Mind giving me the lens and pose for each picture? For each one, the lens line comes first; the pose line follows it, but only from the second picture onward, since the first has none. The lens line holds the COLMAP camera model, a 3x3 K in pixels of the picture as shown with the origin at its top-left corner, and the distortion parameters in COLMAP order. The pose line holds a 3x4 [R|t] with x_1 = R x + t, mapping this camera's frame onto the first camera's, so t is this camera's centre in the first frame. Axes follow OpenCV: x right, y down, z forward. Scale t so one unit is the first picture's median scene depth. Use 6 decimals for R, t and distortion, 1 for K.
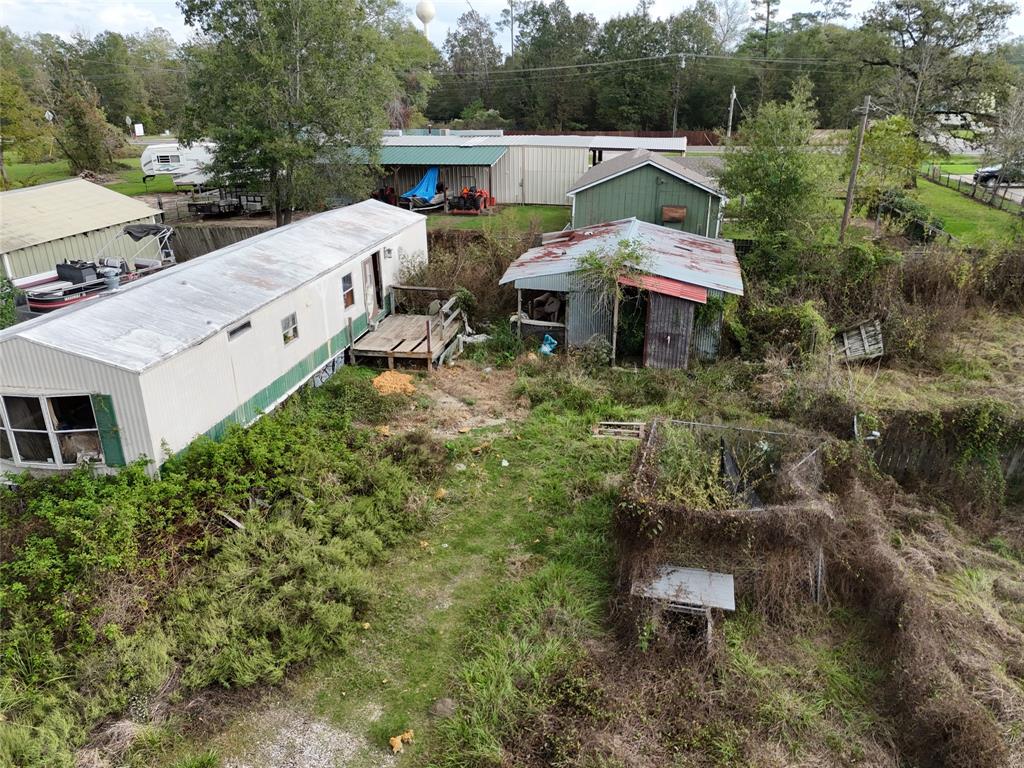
lens RADIAL K [[755.6, 0, 525.4], [0, 755.6, 383.7], [0, 0, 1]] dist [0.073022, -0.078140]
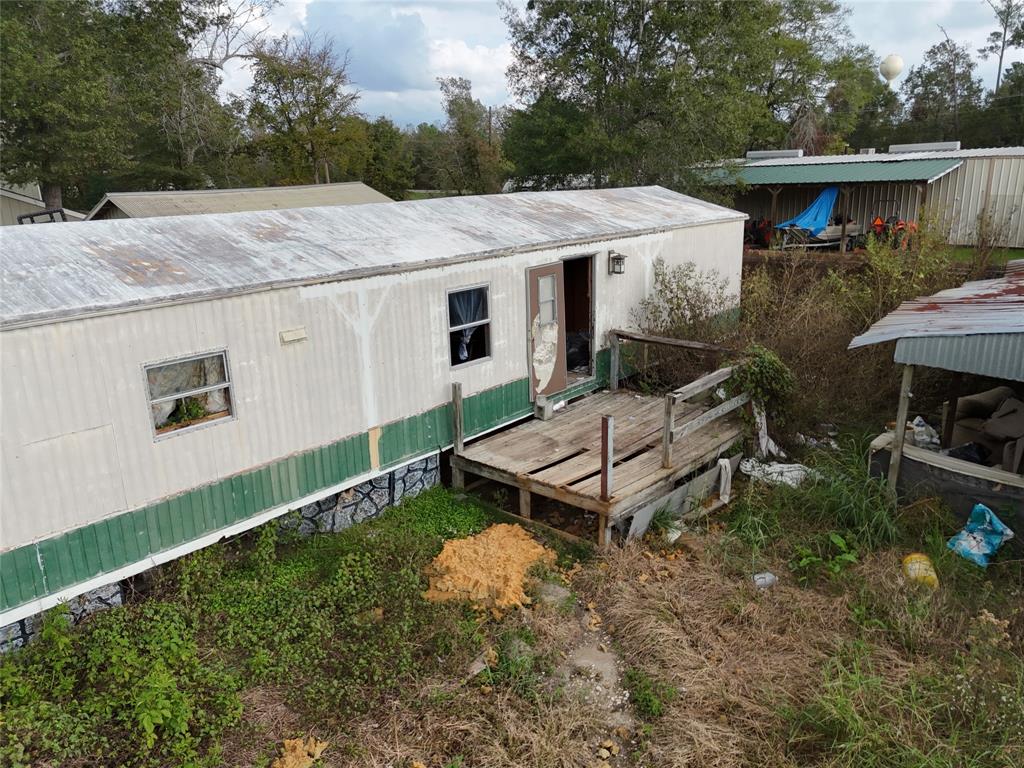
lens RADIAL K [[762.4, 0, 511.1], [0, 762.4, 376.4], [0, 0, 1]] dist [0.062951, -0.044126]
pose [[0.850877, 0.122248, -0.510943, 0.019358], [-0.170684, 0.984117, -0.048782, -0.067425], [0.496865, 0.128718, 0.858229, 0.569715]]
